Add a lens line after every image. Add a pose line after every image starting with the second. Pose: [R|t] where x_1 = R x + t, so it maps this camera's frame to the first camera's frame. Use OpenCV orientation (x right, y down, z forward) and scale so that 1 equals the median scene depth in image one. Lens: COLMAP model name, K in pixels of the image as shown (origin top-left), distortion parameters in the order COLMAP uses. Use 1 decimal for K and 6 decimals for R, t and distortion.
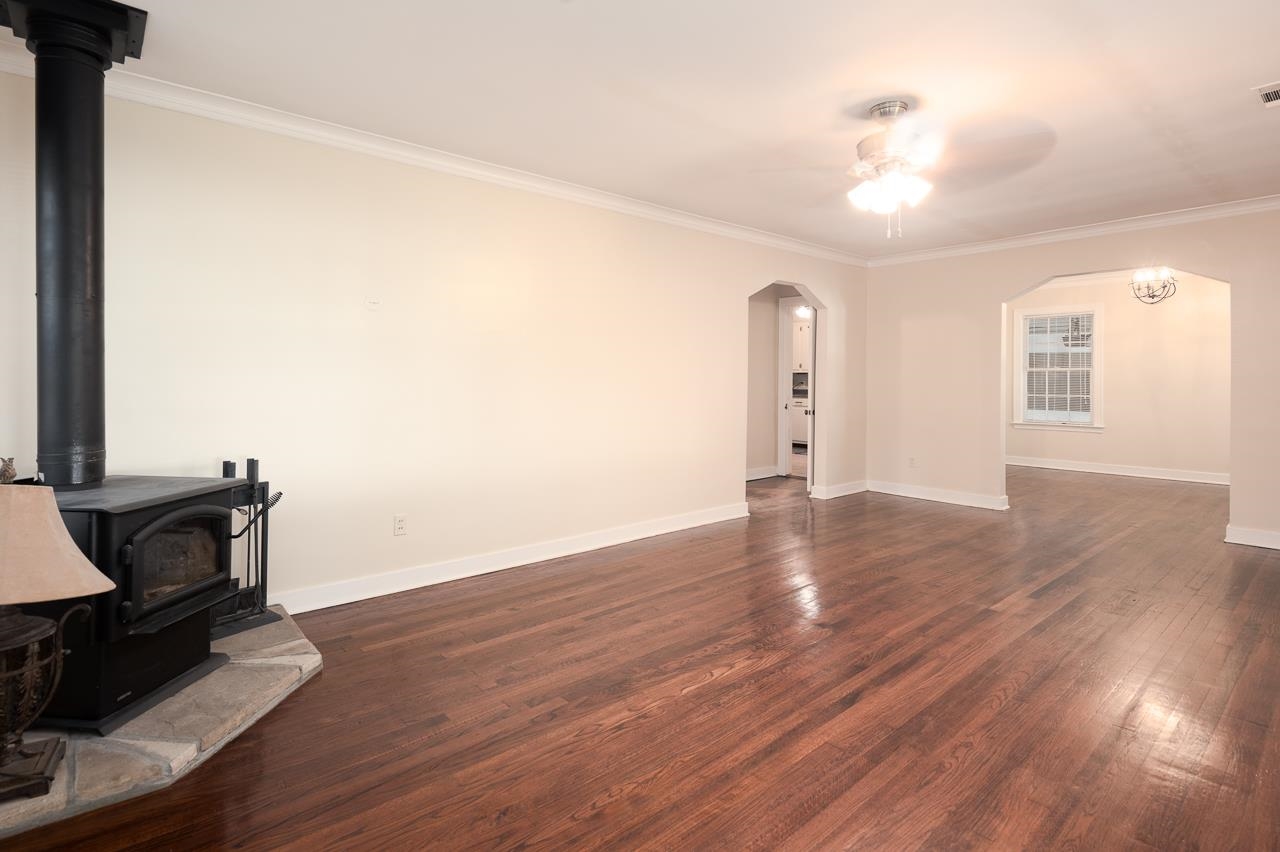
lens RADIAL K [[605.9, 0, 640.0], [0, 605.9, 426.0], [0, 0, 1]] dist [0.061925, -0.026554]
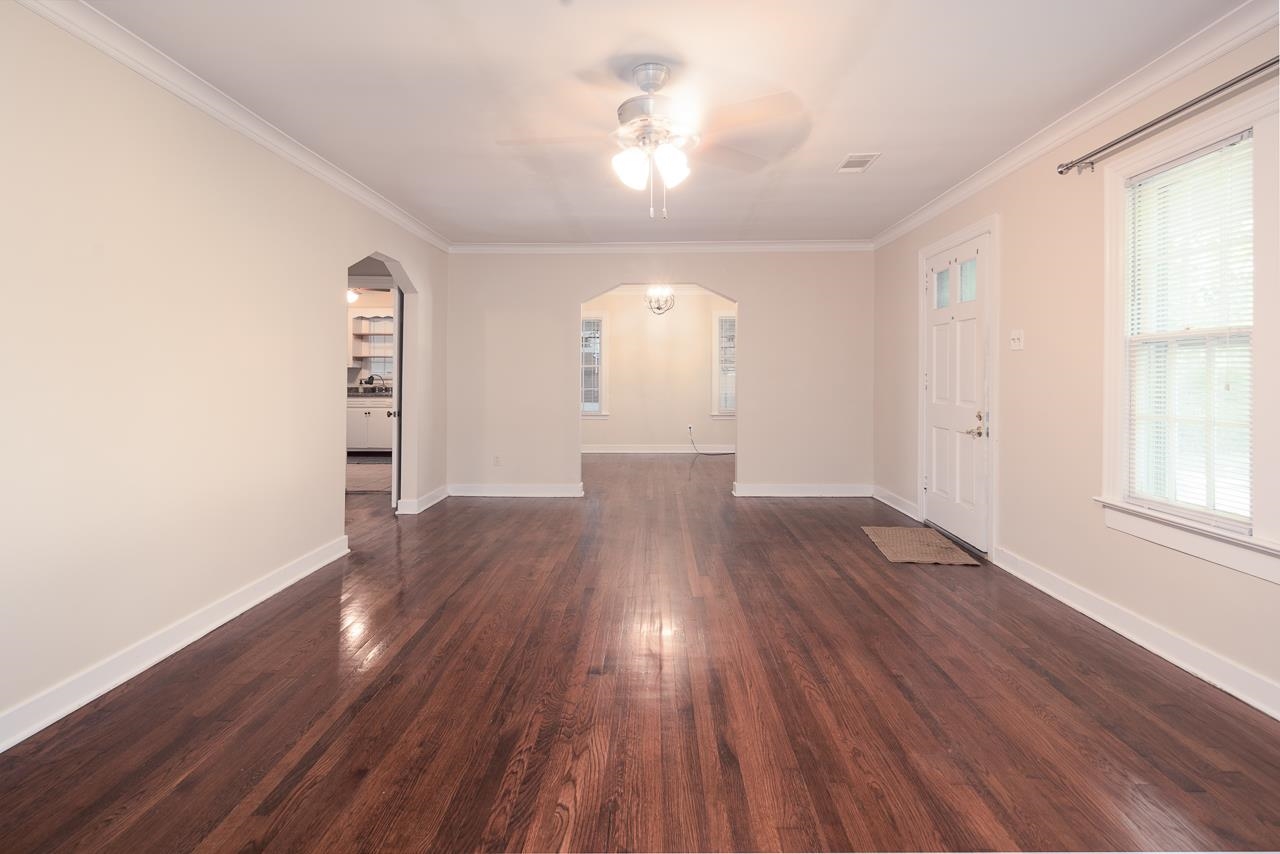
lens RADIAL K [[626.4, 0, 638.1], [0, 626.4, 398.3], [0, 0, 1]] dist [0.011709, 0.000004]
pose [[0.694242, -0.030837, 0.719081, -0.229546], [0.059499, 0.998121, -0.014641, -0.022473], [-0.717278, 0.052948, 0.694772, 0.317497]]
